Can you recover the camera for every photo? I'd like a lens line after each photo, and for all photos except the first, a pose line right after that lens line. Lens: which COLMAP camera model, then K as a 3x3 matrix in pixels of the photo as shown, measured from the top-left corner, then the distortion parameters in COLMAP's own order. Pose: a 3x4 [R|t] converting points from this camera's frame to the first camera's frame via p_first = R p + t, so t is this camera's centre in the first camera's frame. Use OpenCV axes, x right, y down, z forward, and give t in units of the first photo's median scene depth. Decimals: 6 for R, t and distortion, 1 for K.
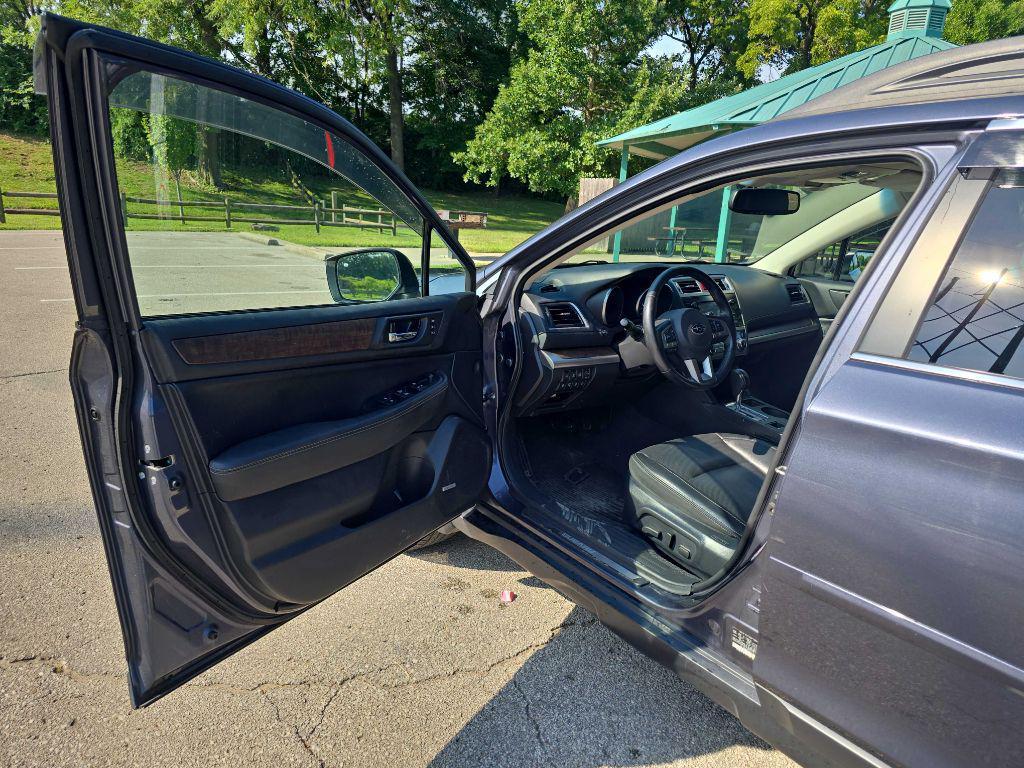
lens RADIAL K [[685.8, 0, 509.3], [0, 685.8, 383.2], [0, 0, 1]] dist [0.029463, -0.031804]
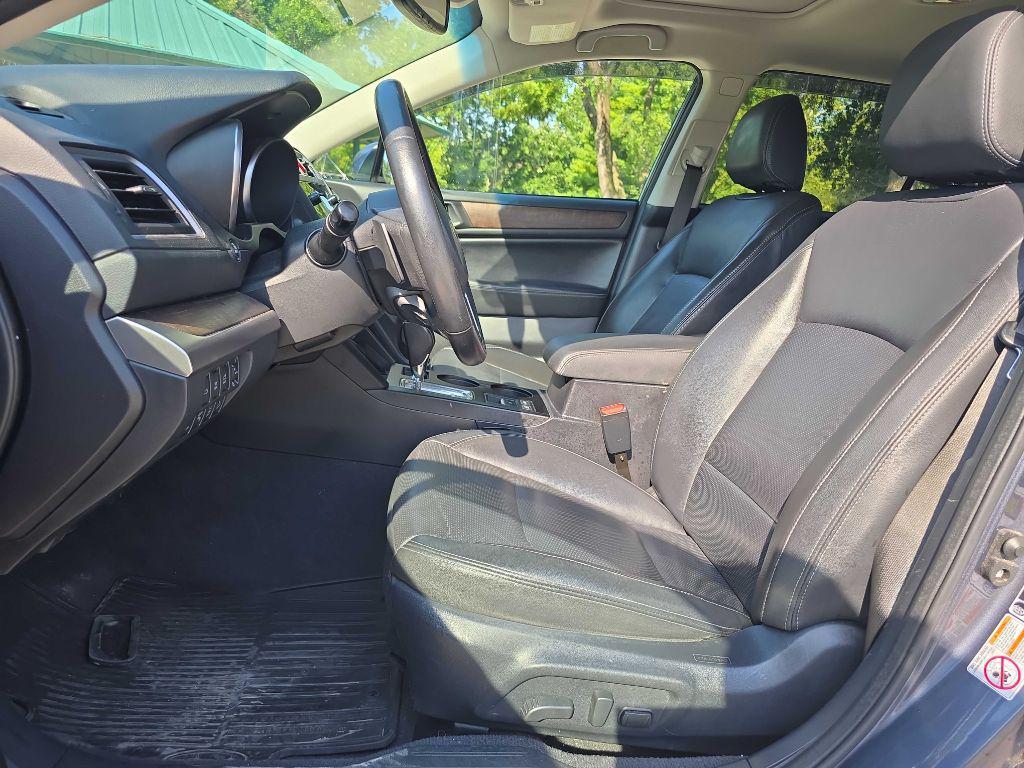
lens RADIAL K [[685.8, 0, 496.4], [0, 685.8, 385.7], [0, 0, 1]] dist [0.029463, -0.031804]
pose [[0.536234, -0.200488, 0.819913, -0.102867], [0.153892, 0.978322, 0.138575, -0.036033], [-0.829922, 0.051869, 0.555463, 0.721846]]
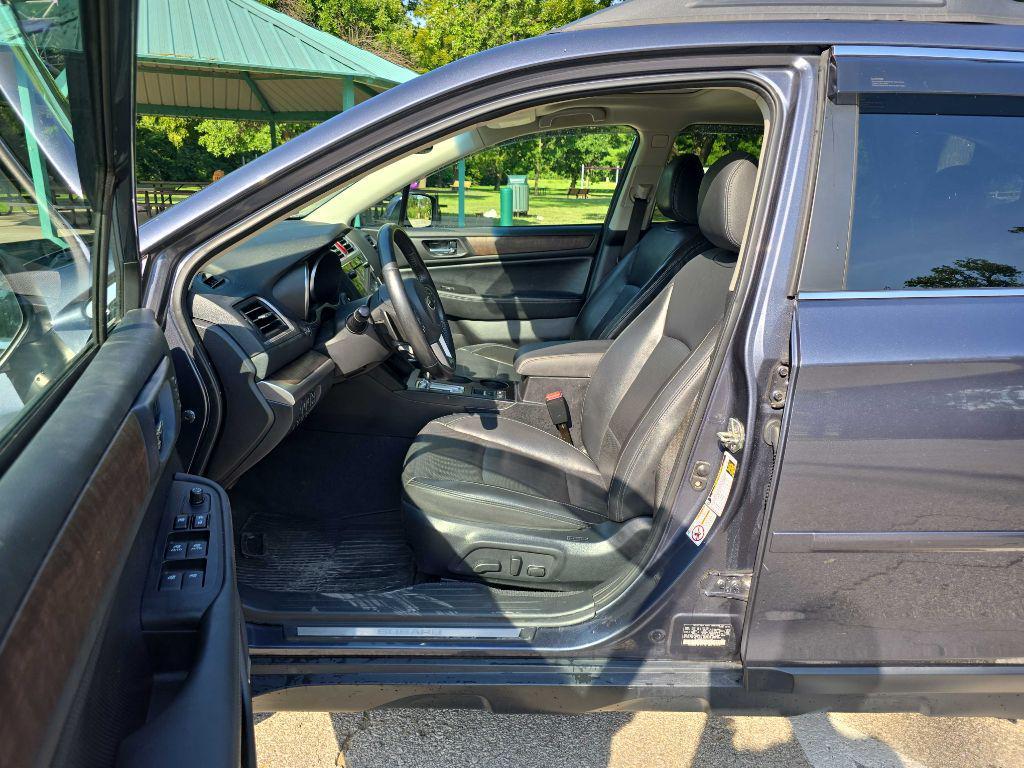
lens RADIAL K [[685.8, 0, 505.7], [0, 685.8, 383.8], [0, 0, 1]] dist [0.029463, -0.031804]
pose [[0.588946, -0.269079, 0.762063, -0.292658], [0.213830, 0.961223, 0.174147, -0.105785], [-0.779371, 0.060388, 0.623645, 0.446633]]
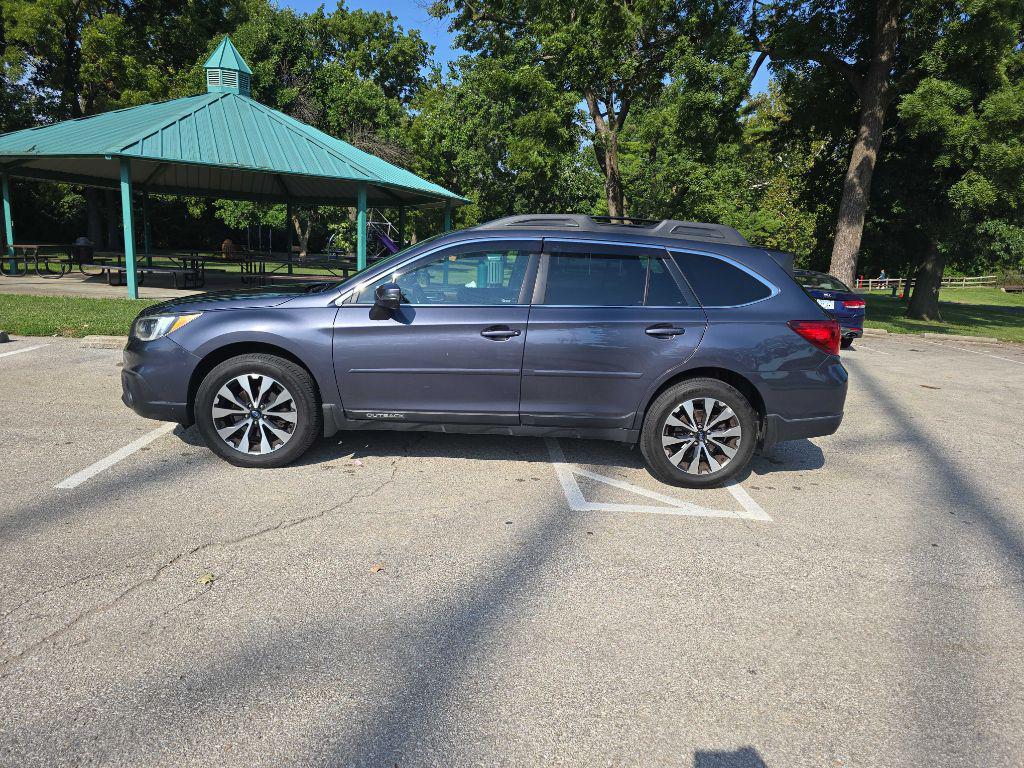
lens RADIAL K [[685.8, 0, 504.3], [0, 685.8, 389.0], [0, 0, 1]] dist [0.029463, -0.031804]
pose [[0.575848, -0.184247, 0.796525, -1.460964], [0.190950, 0.977639, 0.088094, 0.035796], [-0.794945, 0.101368, 0.598153, -0.562149]]
